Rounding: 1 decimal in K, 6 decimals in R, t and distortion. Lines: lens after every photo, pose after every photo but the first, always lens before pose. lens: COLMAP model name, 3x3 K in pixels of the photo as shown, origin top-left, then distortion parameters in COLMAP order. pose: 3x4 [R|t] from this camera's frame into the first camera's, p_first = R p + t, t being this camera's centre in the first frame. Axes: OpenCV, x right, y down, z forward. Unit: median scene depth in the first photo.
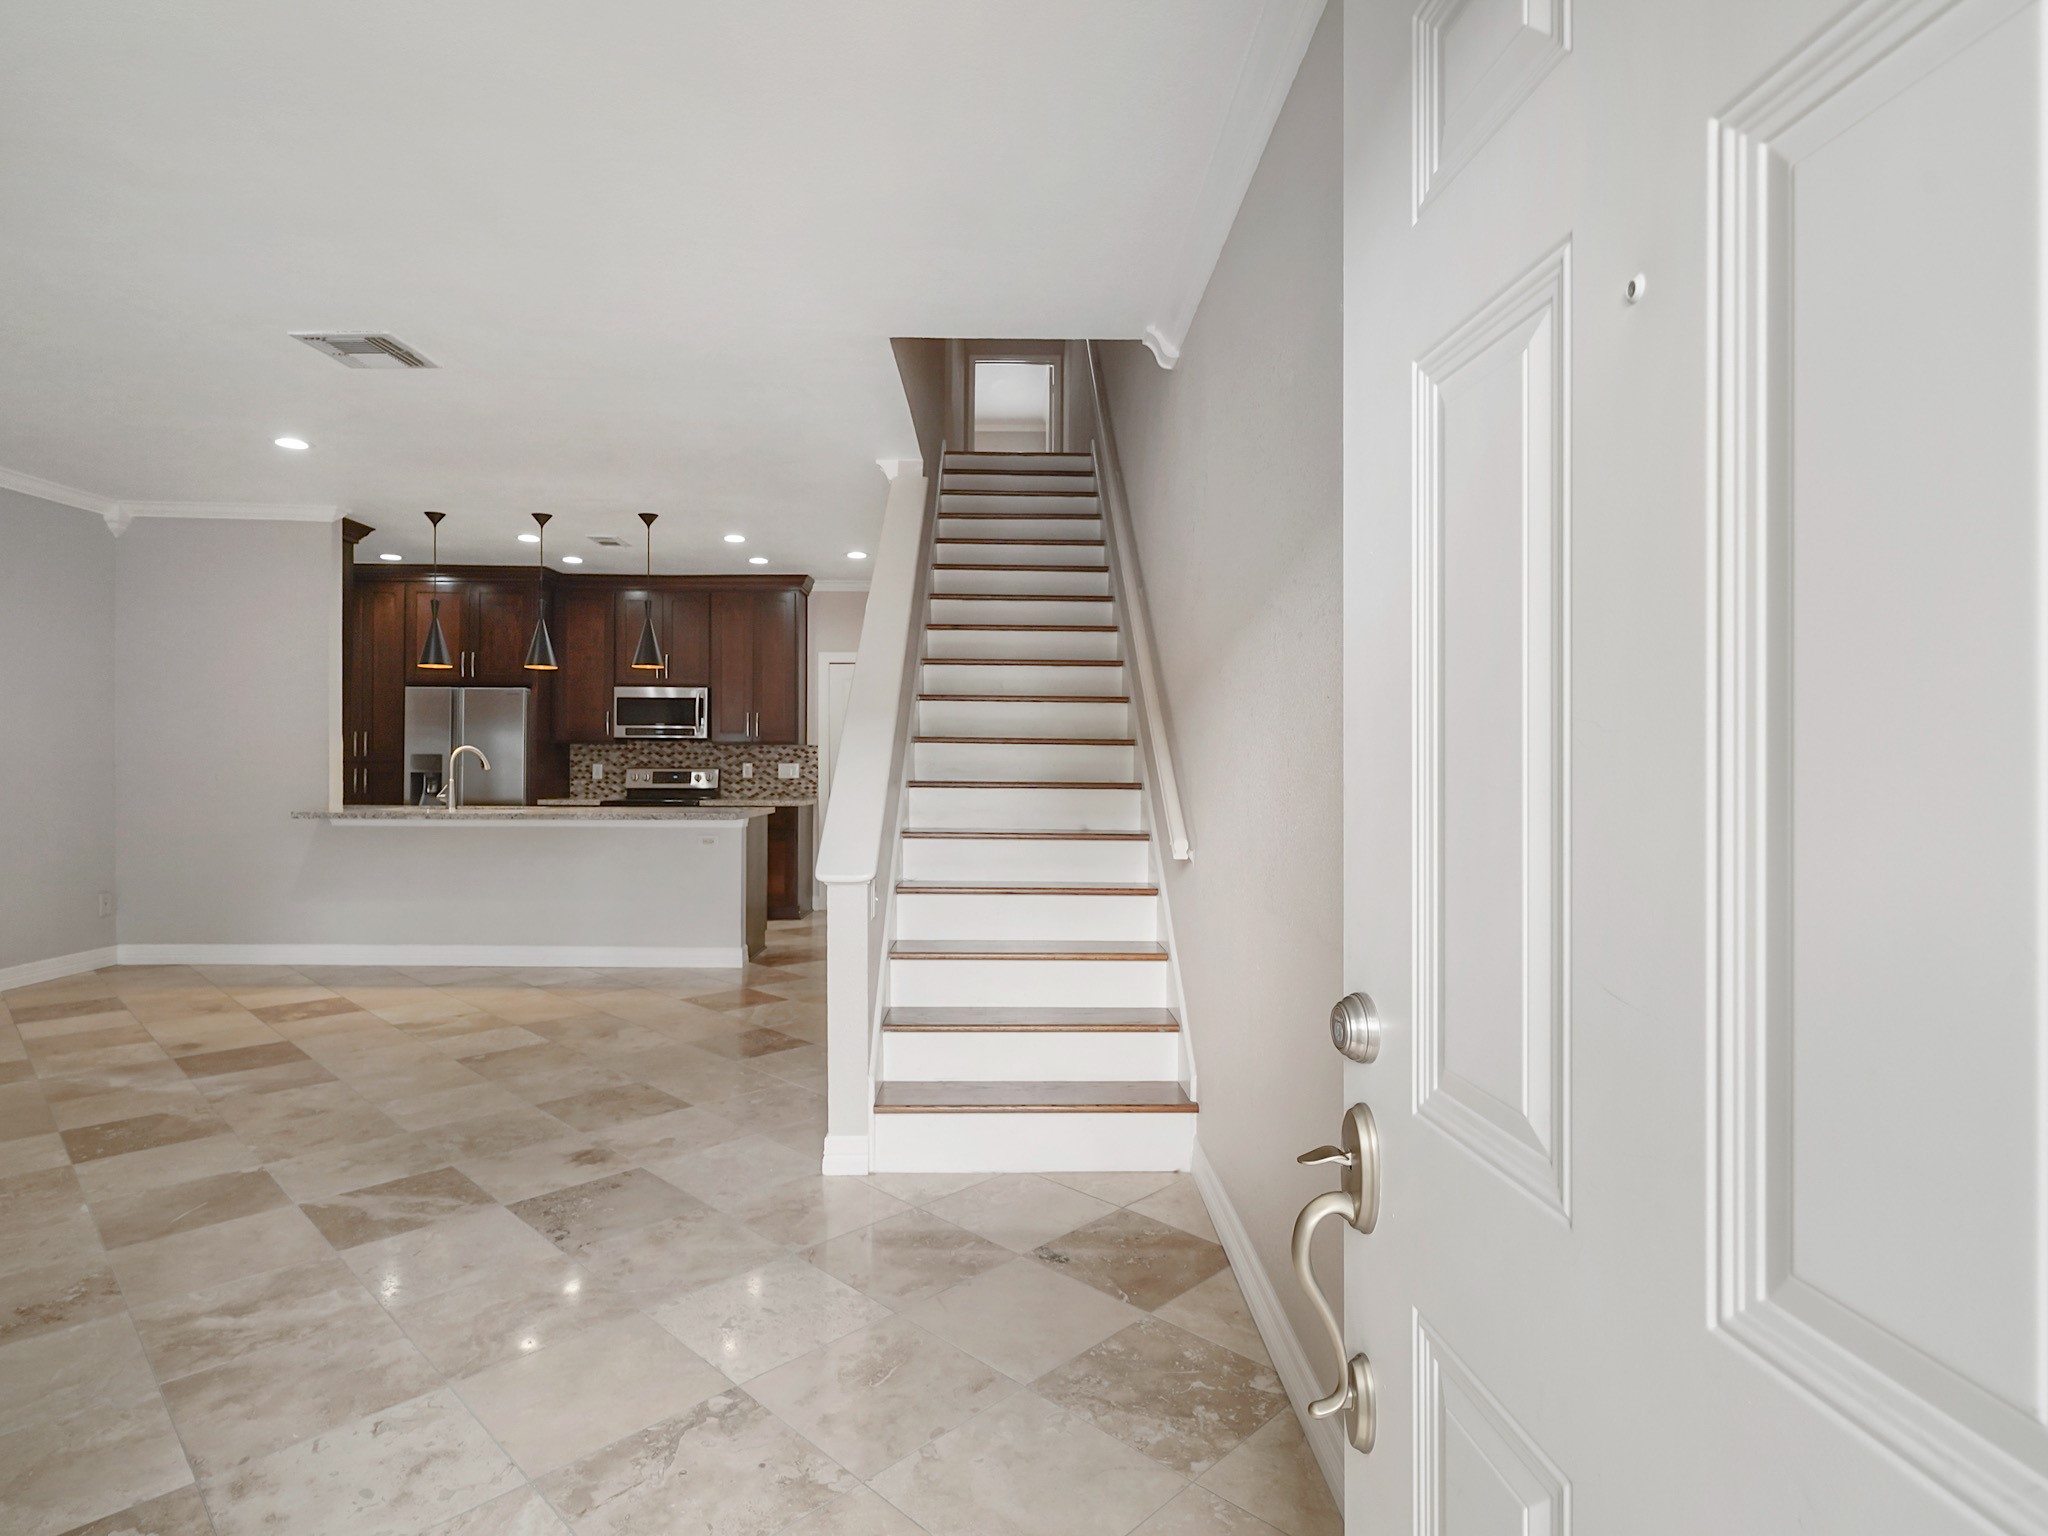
lens RADIAL K [[1085.9, 0, 973.2], [0, 1085.9, 771.4], [0, 0, 1]] dist [0.018762, -0.000450]
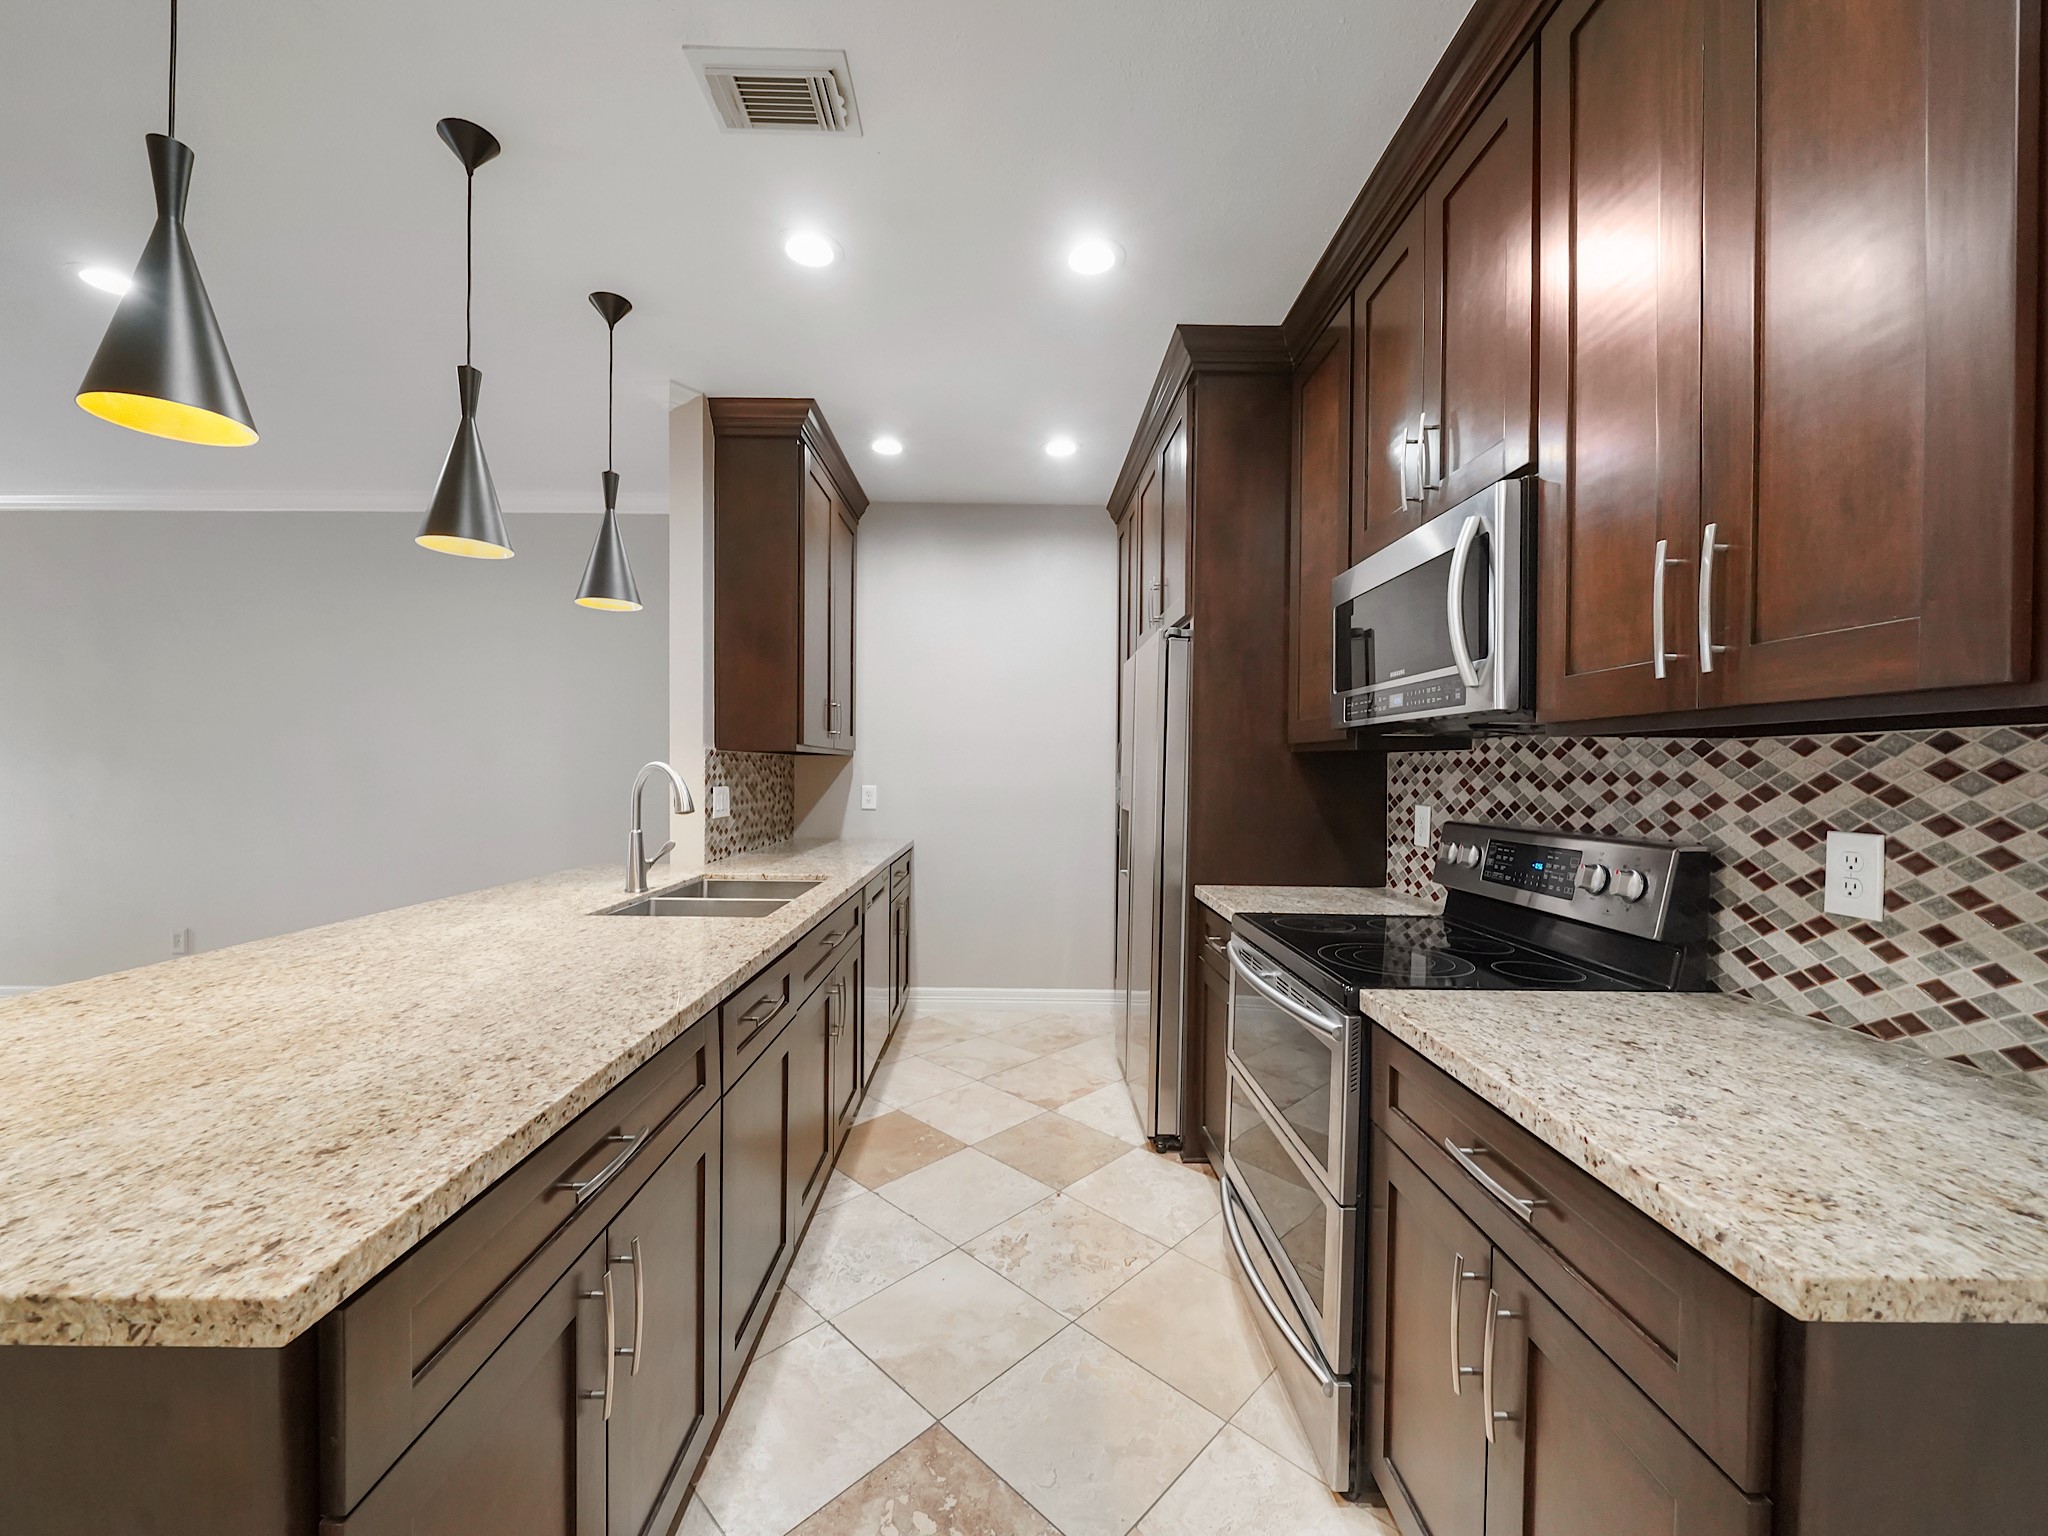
lens RADIAL K [[805.5, 0, 1016.0], [0, 805.5, 778.6], [0, 0, 1]] dist [-0.003111, -0.000947]
pose [[0.038730, 0.005458, -0.999235, -0.082258], [-0.014576, 0.999882, 0.004897, -0.015370], [0.999143, 0.014375, 0.038805, 0.858193]]
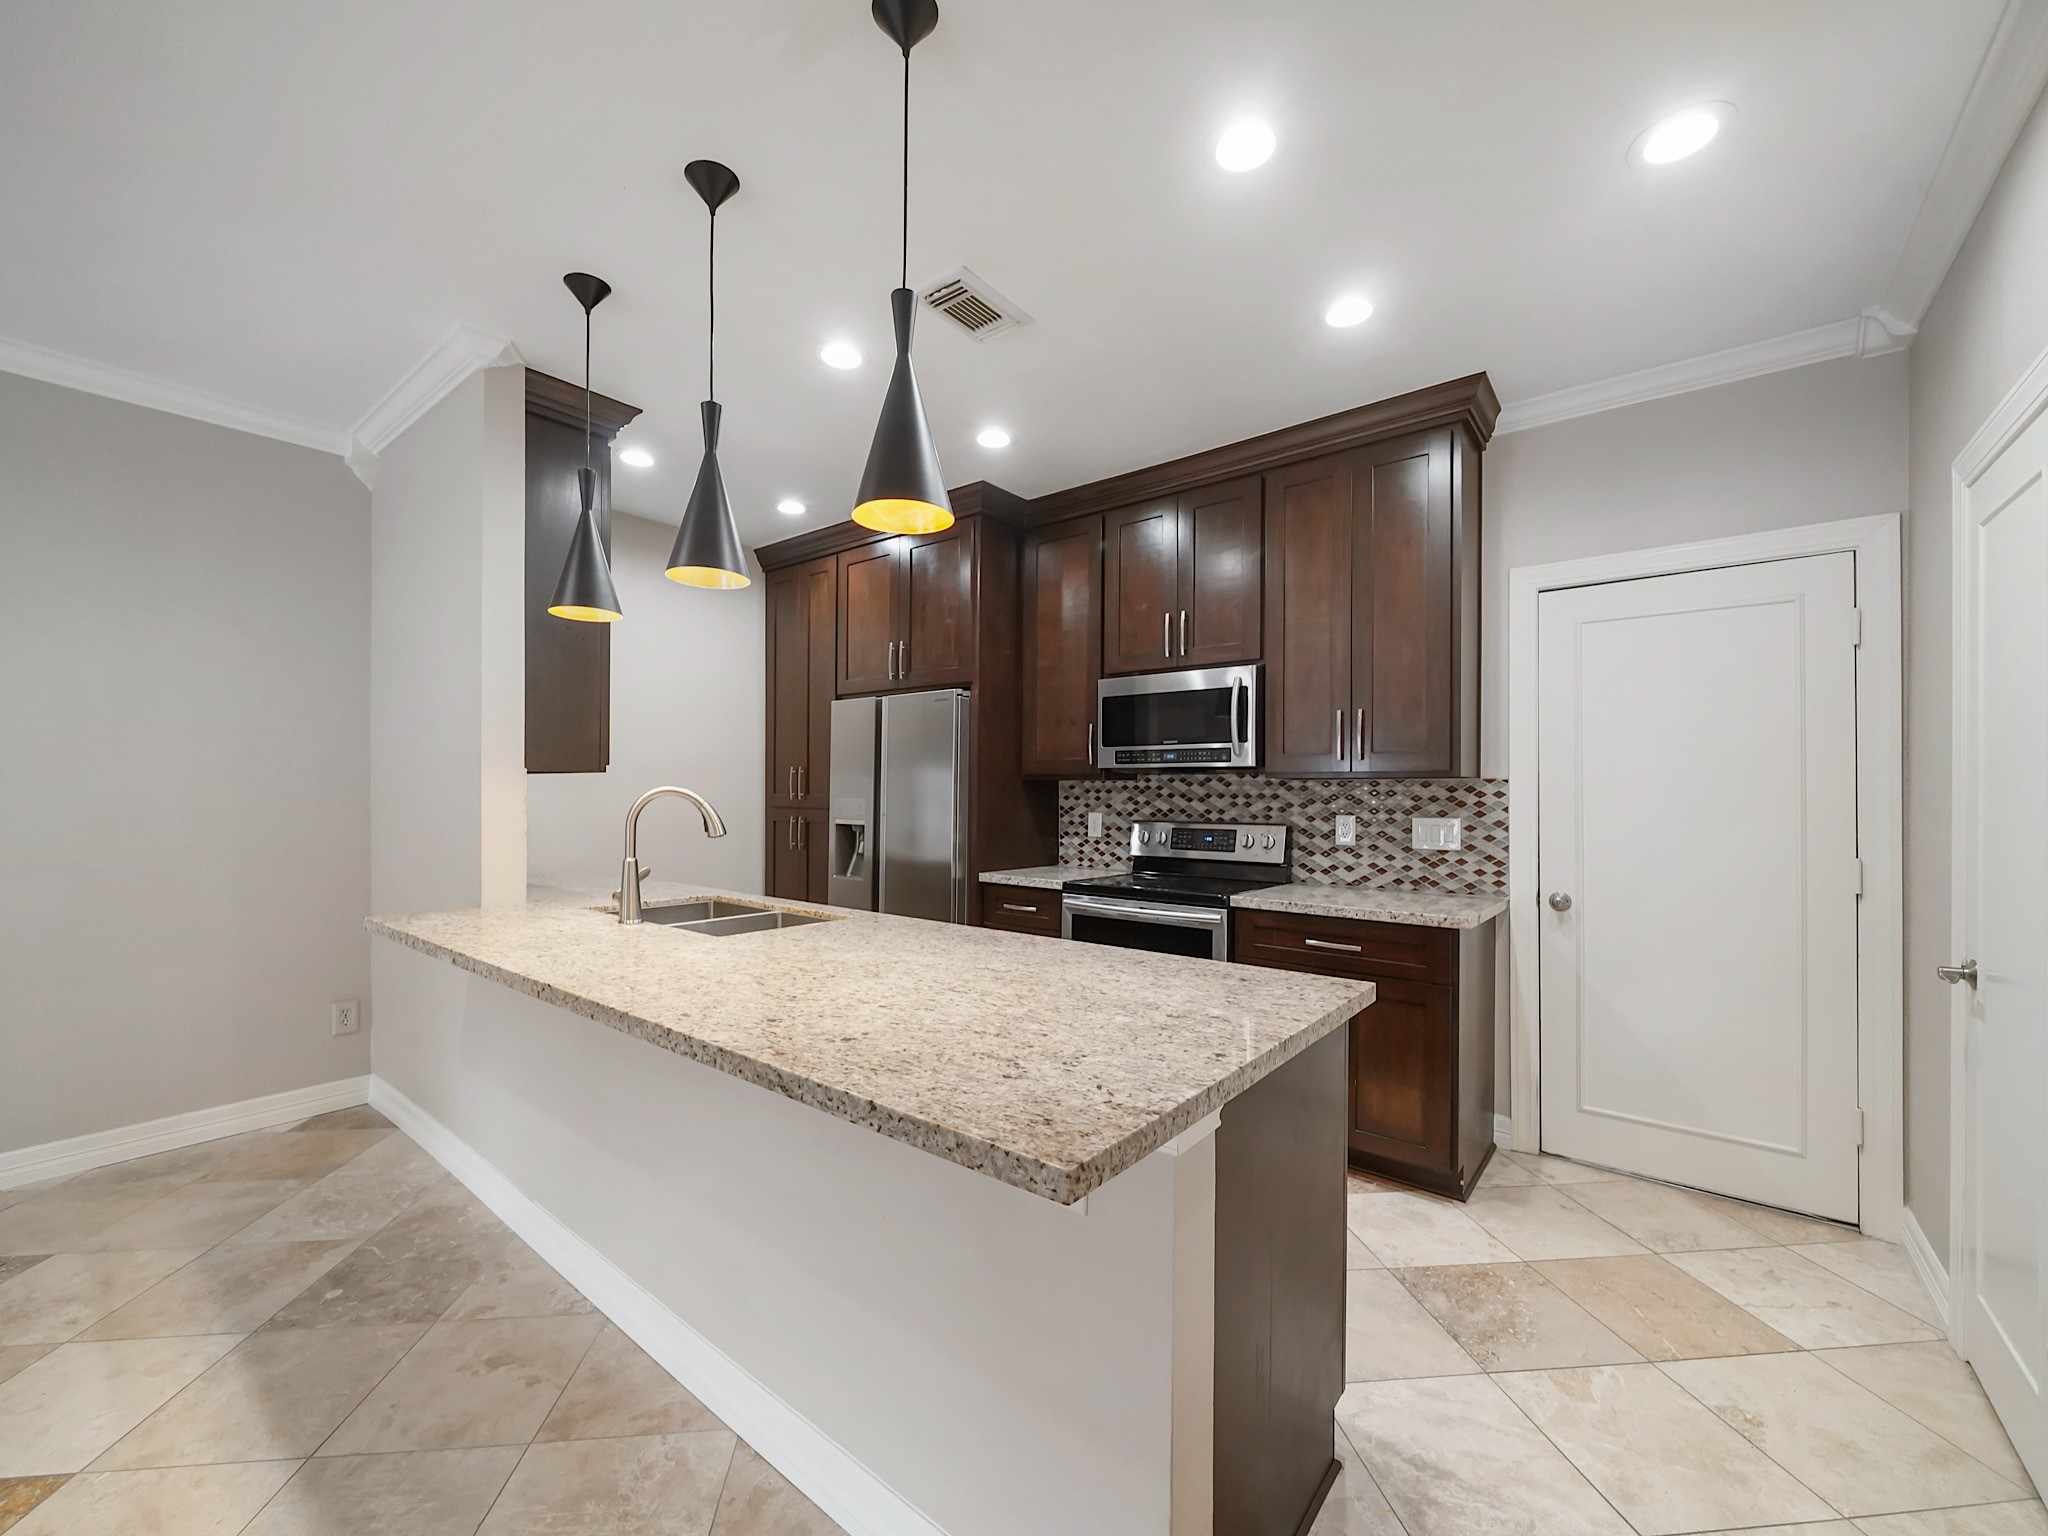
lens RADIAL K [[805.5, 0, 1045.5], [0, 805.5, 791.2], [0, 0, 1]] dist [-0.003111, -0.000947]
pose [[0.806095, -0.001886, -0.591783, -0.100370], [-0.006030, 0.999917, -0.011401, -0.013715], [0.591755, 0.012759, 0.806017, 0.621805]]
